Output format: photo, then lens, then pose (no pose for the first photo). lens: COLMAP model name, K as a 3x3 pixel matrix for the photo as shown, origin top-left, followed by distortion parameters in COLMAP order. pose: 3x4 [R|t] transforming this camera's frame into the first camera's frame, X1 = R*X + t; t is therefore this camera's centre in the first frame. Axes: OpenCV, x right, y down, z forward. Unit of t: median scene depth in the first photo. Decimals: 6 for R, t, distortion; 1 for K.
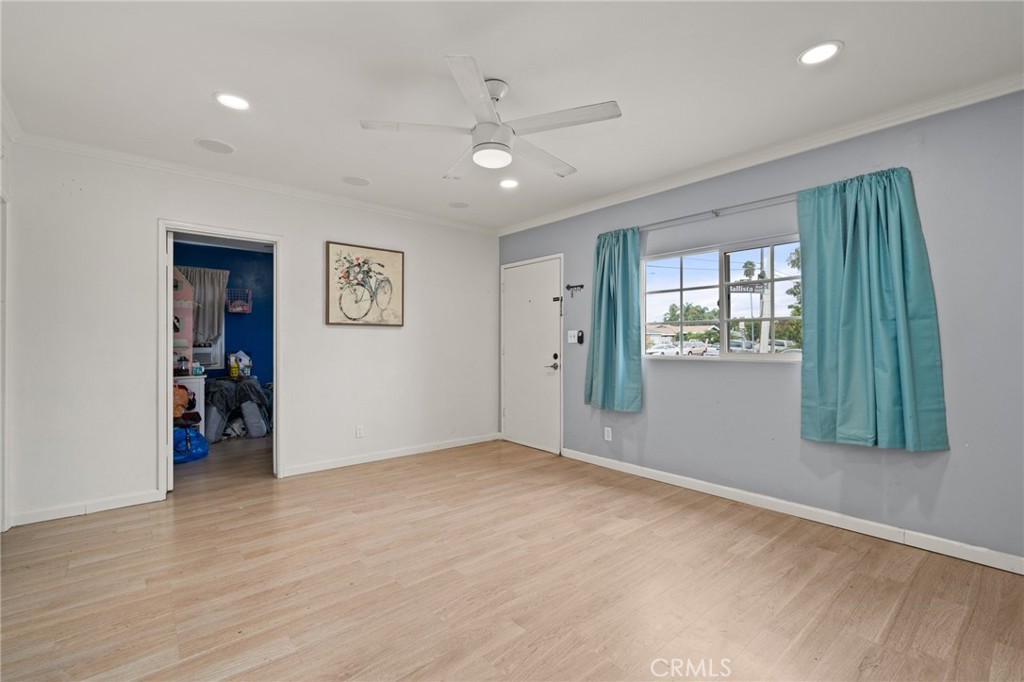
lens RADIAL K [[457.3, 0, 516.9], [0, 457.3, 336.3], [0, 0, 1]] dist [-0.004009, 0.000289]
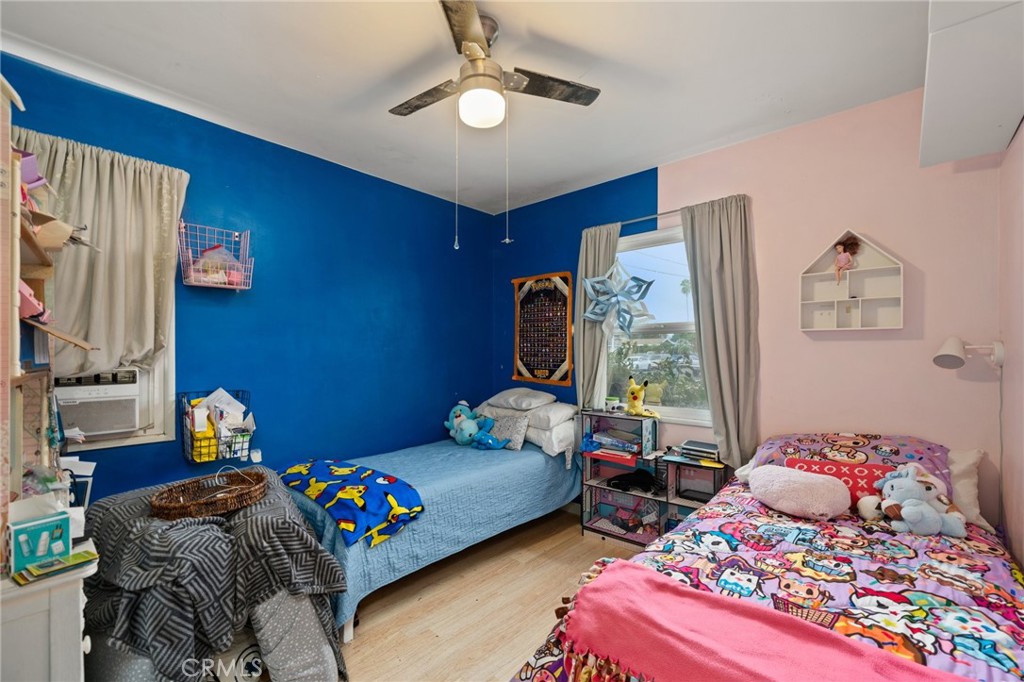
lens RADIAL K [[432.2, 0, 508.8], [0, 432.2, 349.8], [0, 0, 1]] dist [-0.002311, -0.000533]
pose [[0.994068, -0.000087, 0.108765, -0.415399], [-0.000294, 0.999994, 0.003485, -0.002152], [-0.108764, -0.003496, 0.994061, 0.632078]]
